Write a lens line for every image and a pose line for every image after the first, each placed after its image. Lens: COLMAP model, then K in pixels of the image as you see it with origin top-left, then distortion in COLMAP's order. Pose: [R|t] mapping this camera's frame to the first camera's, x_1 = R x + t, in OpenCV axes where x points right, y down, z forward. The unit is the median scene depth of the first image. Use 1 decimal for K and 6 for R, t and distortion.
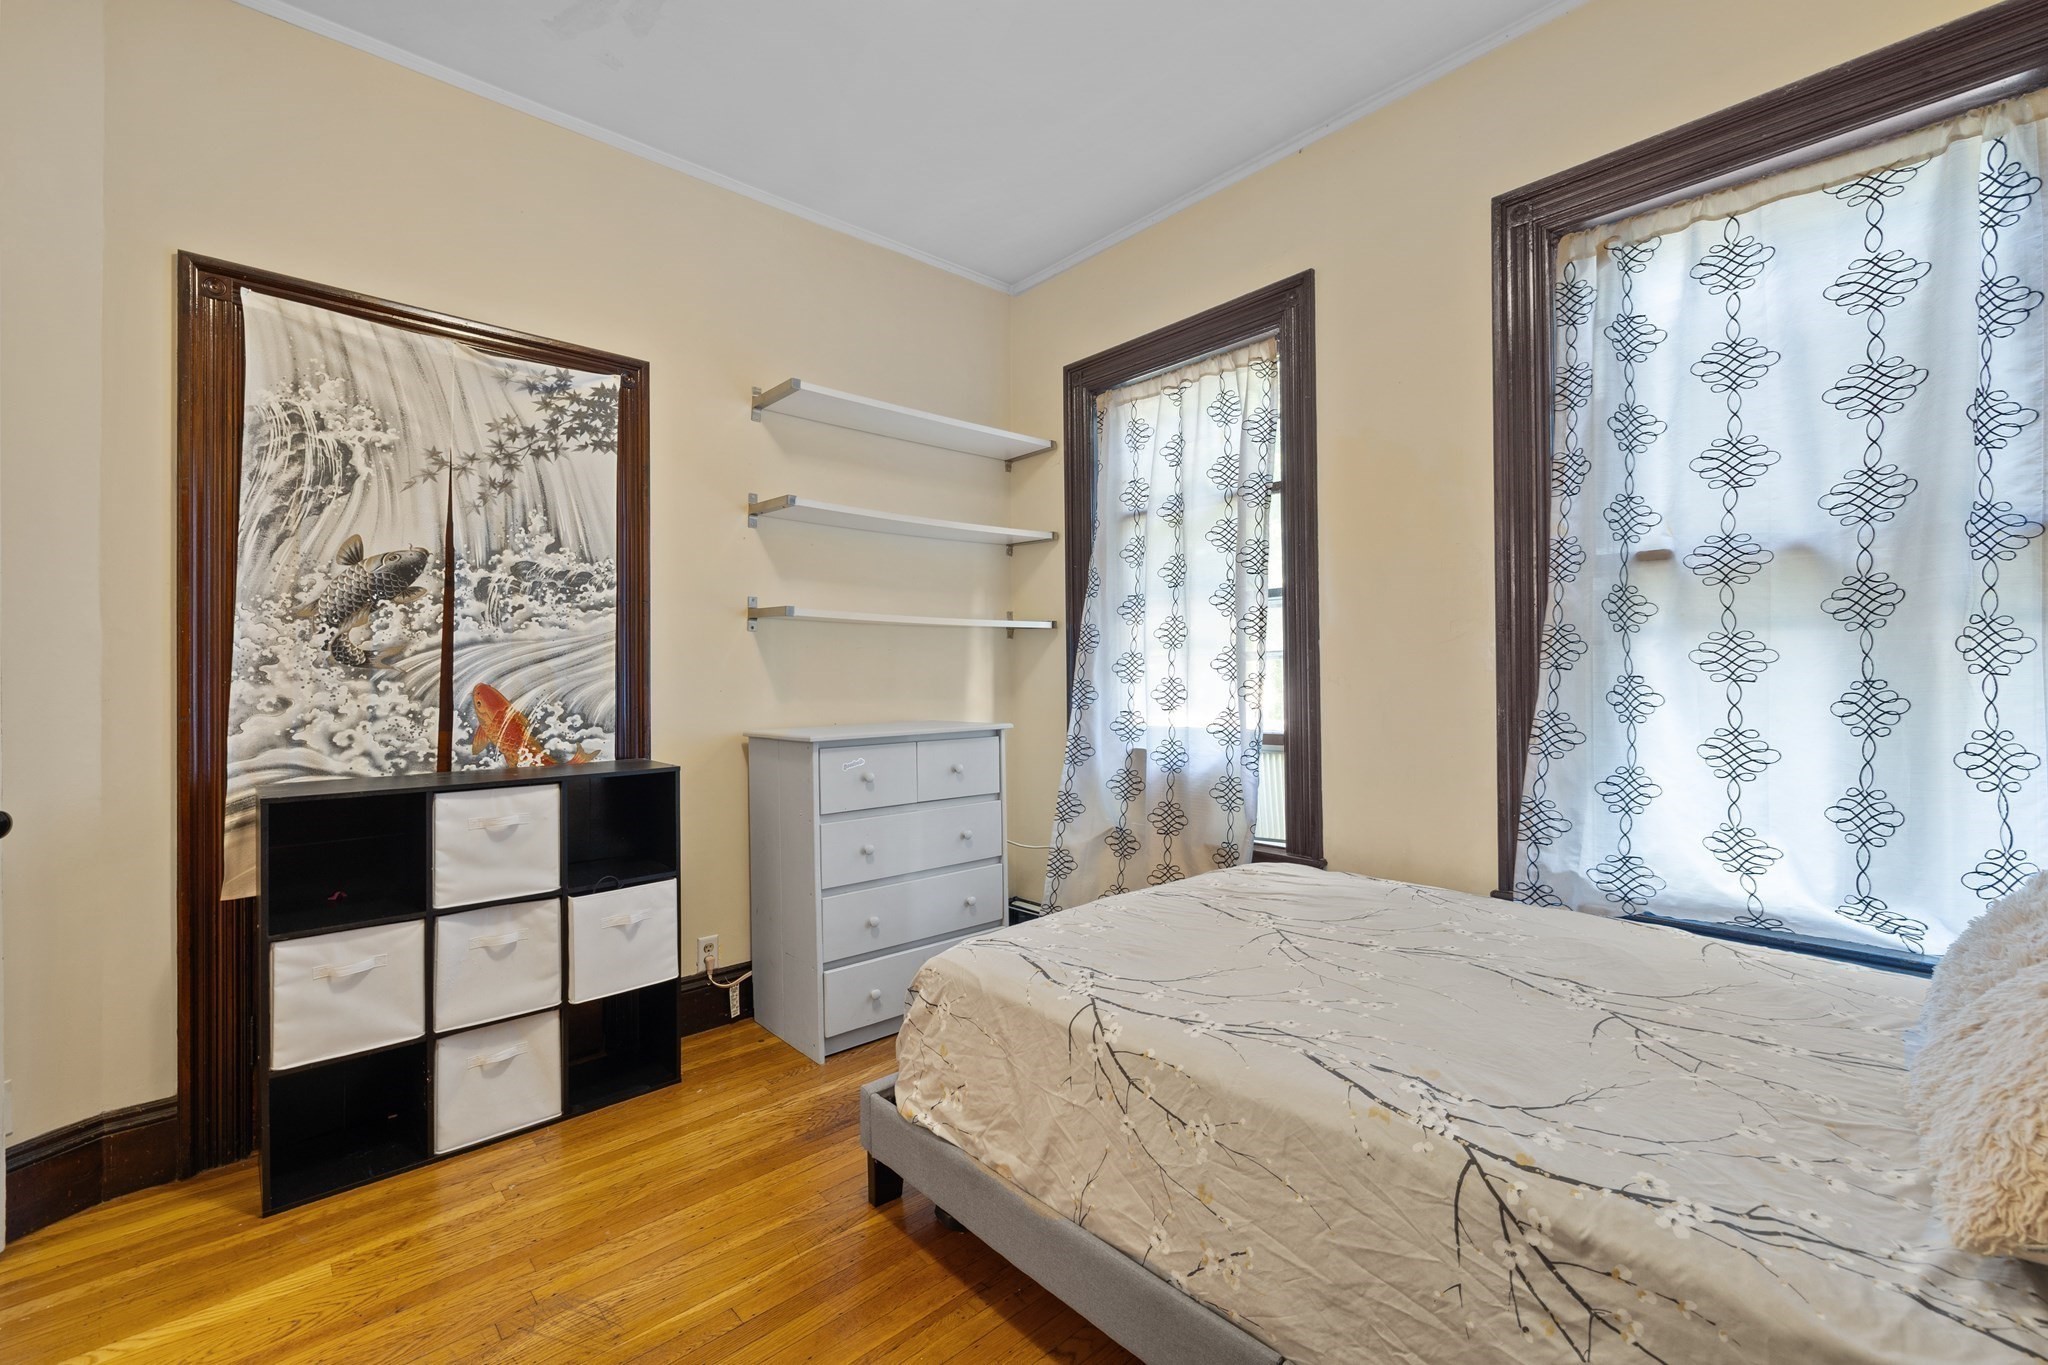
lens RADIAL K [[871.4, 0, 1015.2], [0, 871.4, 671.9], [0, 0, 1]] dist [0.001810, -0.000565]
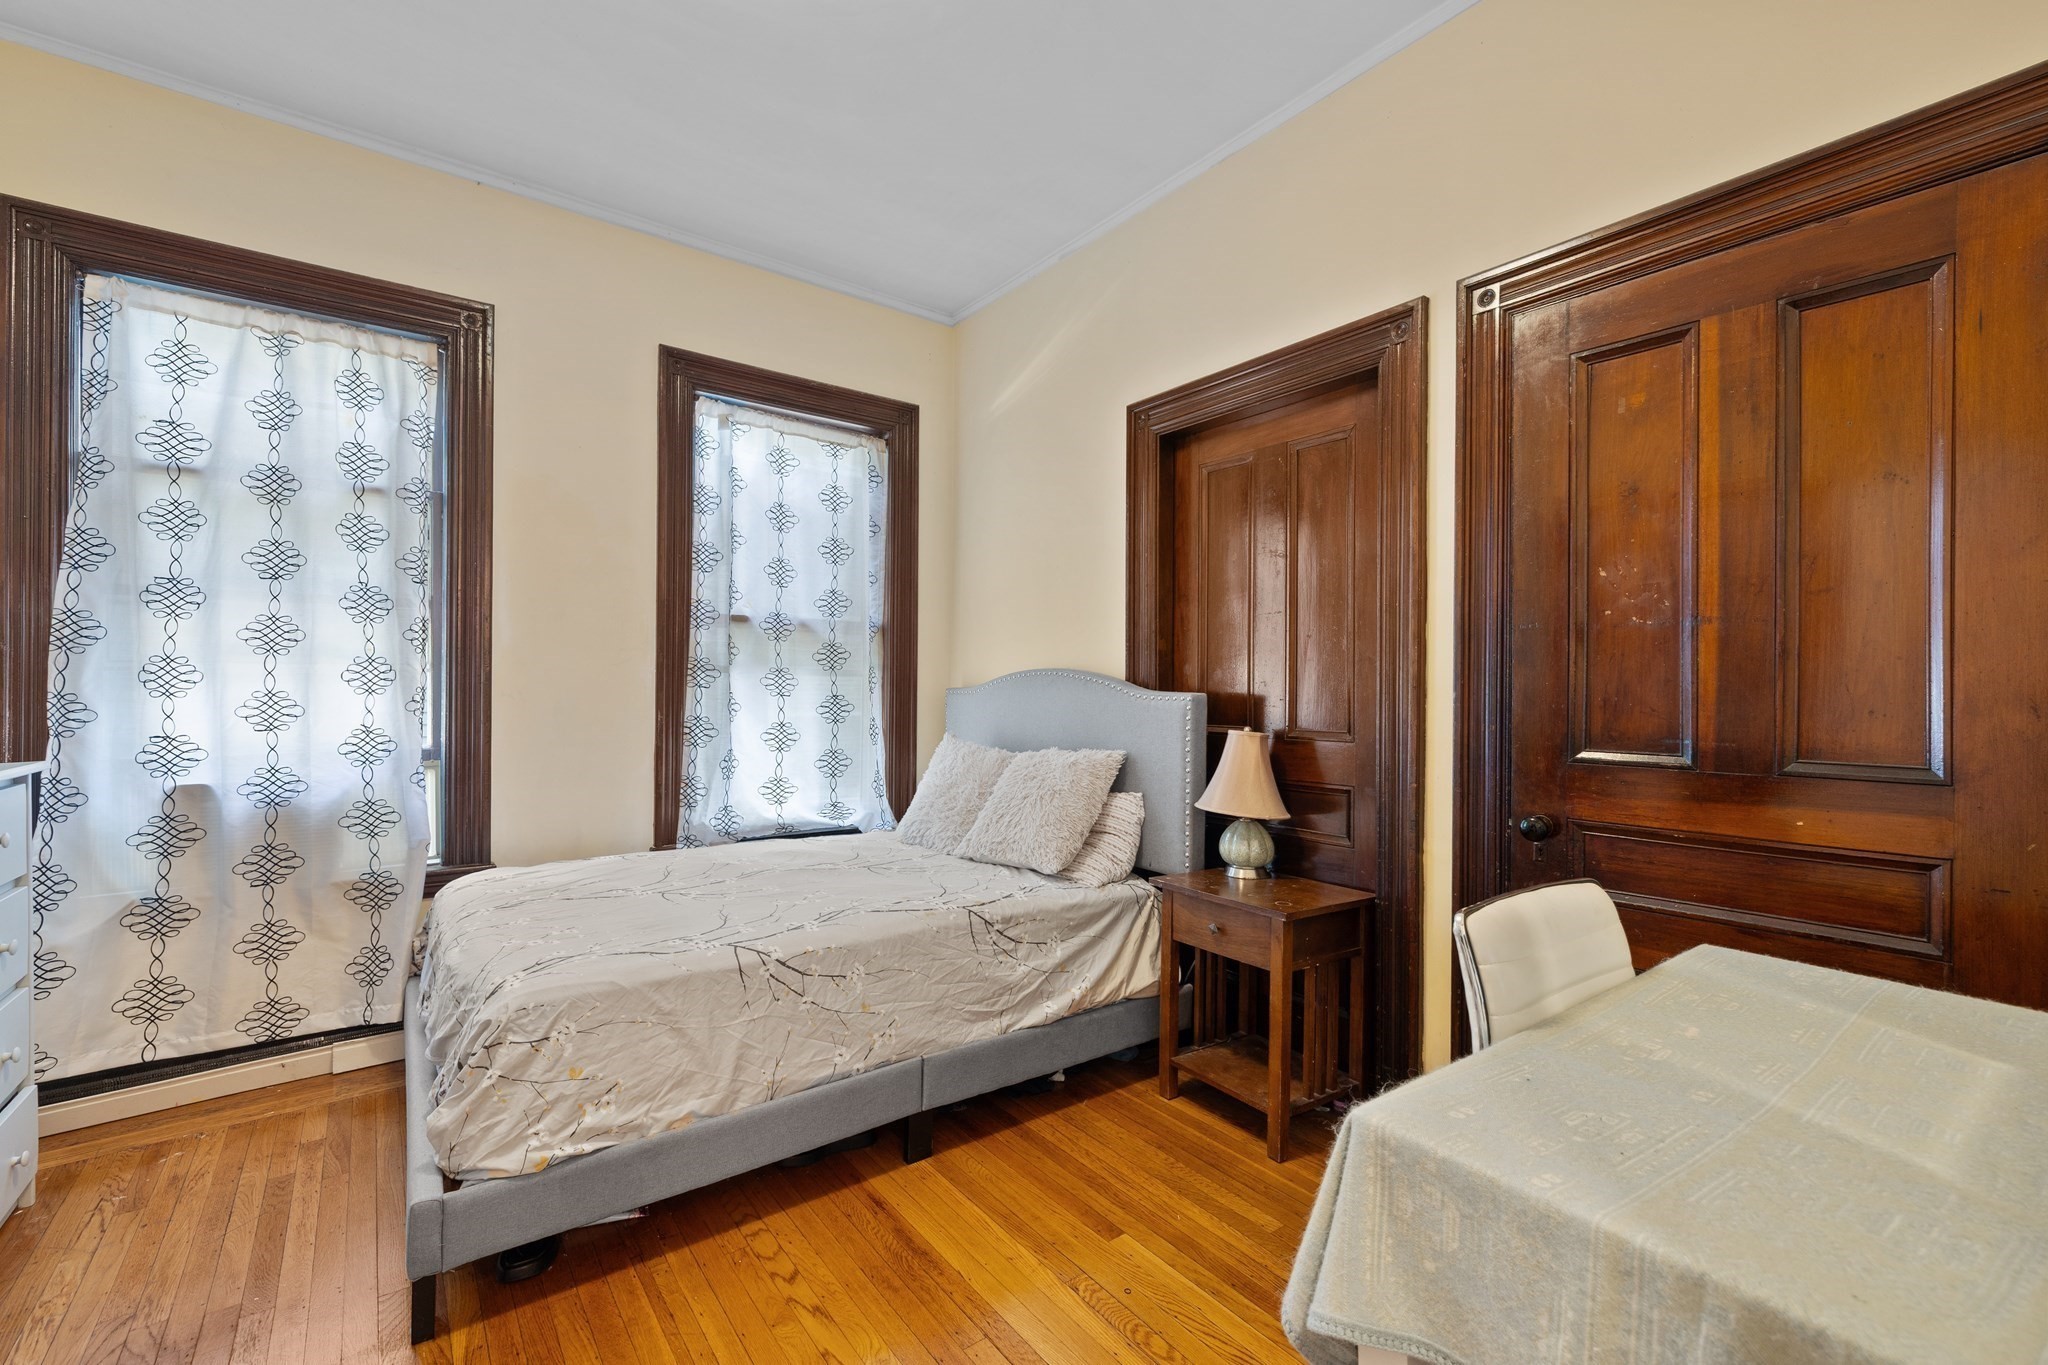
lens RADIAL K [[871.4, 0, 1013.5], [0, 871.4, 694.7], [0, 0, 1]] dist [0.001810, -0.000565]
pose [[0.077668, 0.001754, 0.996978, -0.846688], [-0.012006, 0.999928, -0.000823, 0.003890], [-0.996907, -0.011906, 0.077683, 0.361932]]
